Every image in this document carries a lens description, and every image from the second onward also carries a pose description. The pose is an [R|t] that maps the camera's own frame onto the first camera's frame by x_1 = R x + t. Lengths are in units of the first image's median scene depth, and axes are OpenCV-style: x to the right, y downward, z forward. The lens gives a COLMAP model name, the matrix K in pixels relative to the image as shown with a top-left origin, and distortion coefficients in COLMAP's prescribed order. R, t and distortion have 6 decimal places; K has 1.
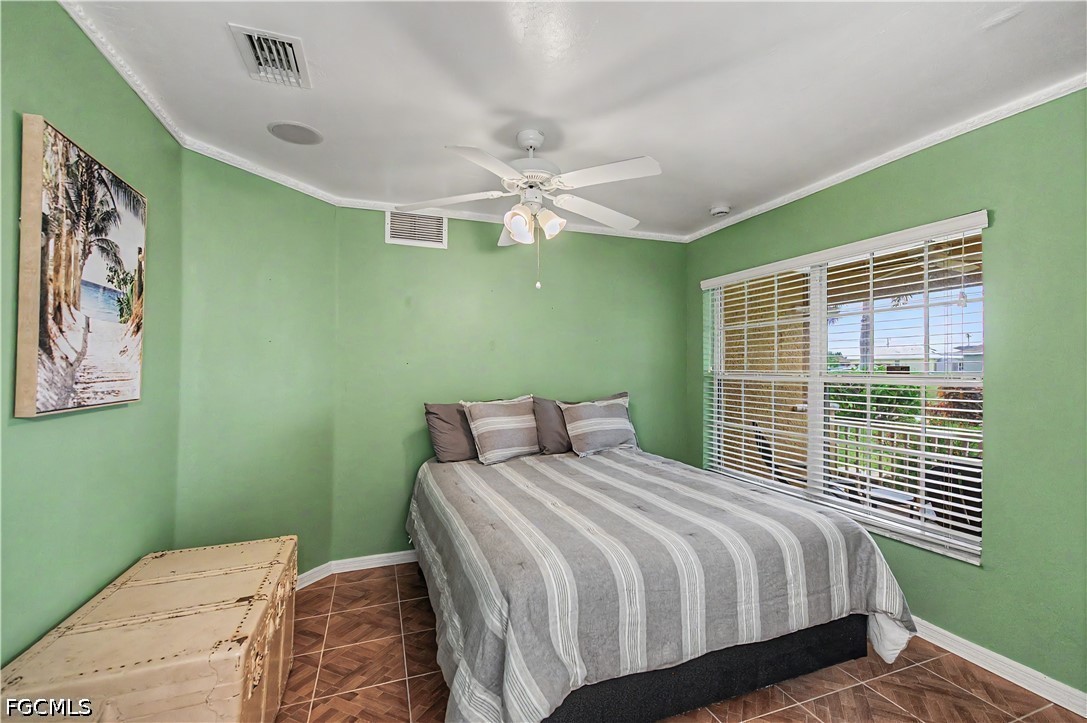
lens RADIAL K [[436.0, 0, 543.5], [0, 436.0, 361.5], [0, 0, 1]] dist [0.001395, 0.000050]
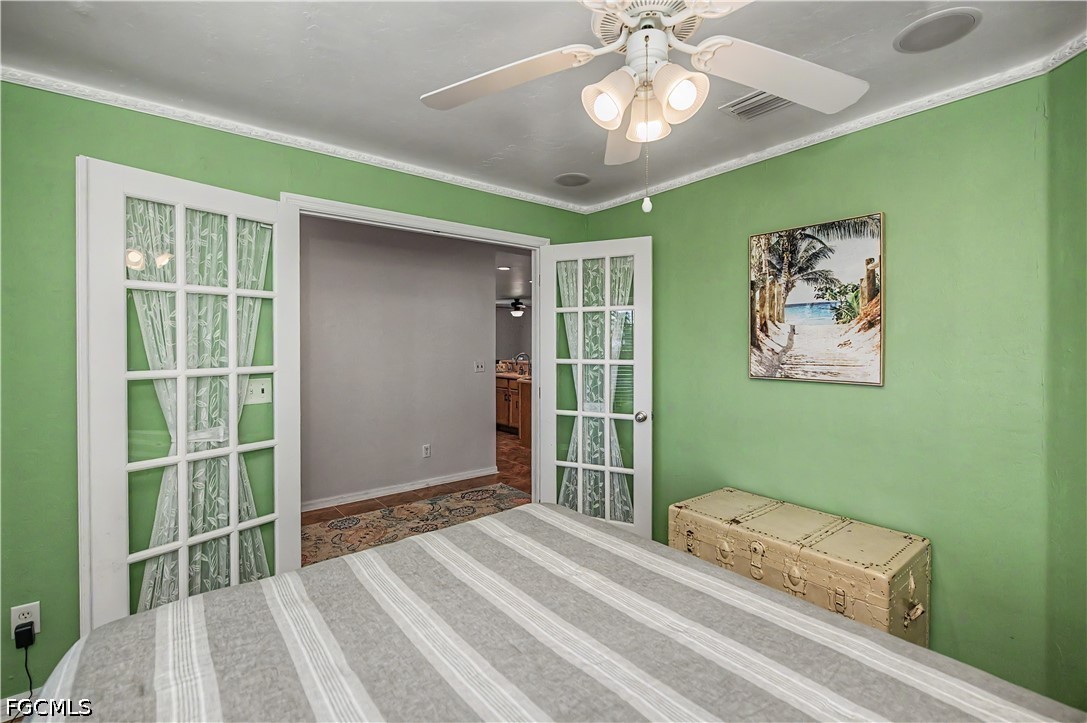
lens RADIAL K [[480.9, 0, 544.2], [0, 480.9, 349.0], [0, 0, 1]] dist [-0.000154, -0.000015]
pose [[-0.953953, 0.001445, -0.299952, 0.457035], [0.001782, 0.999998, -0.000847, -0.011938], [0.299950, -0.001343, -0.953954, 2.681172]]
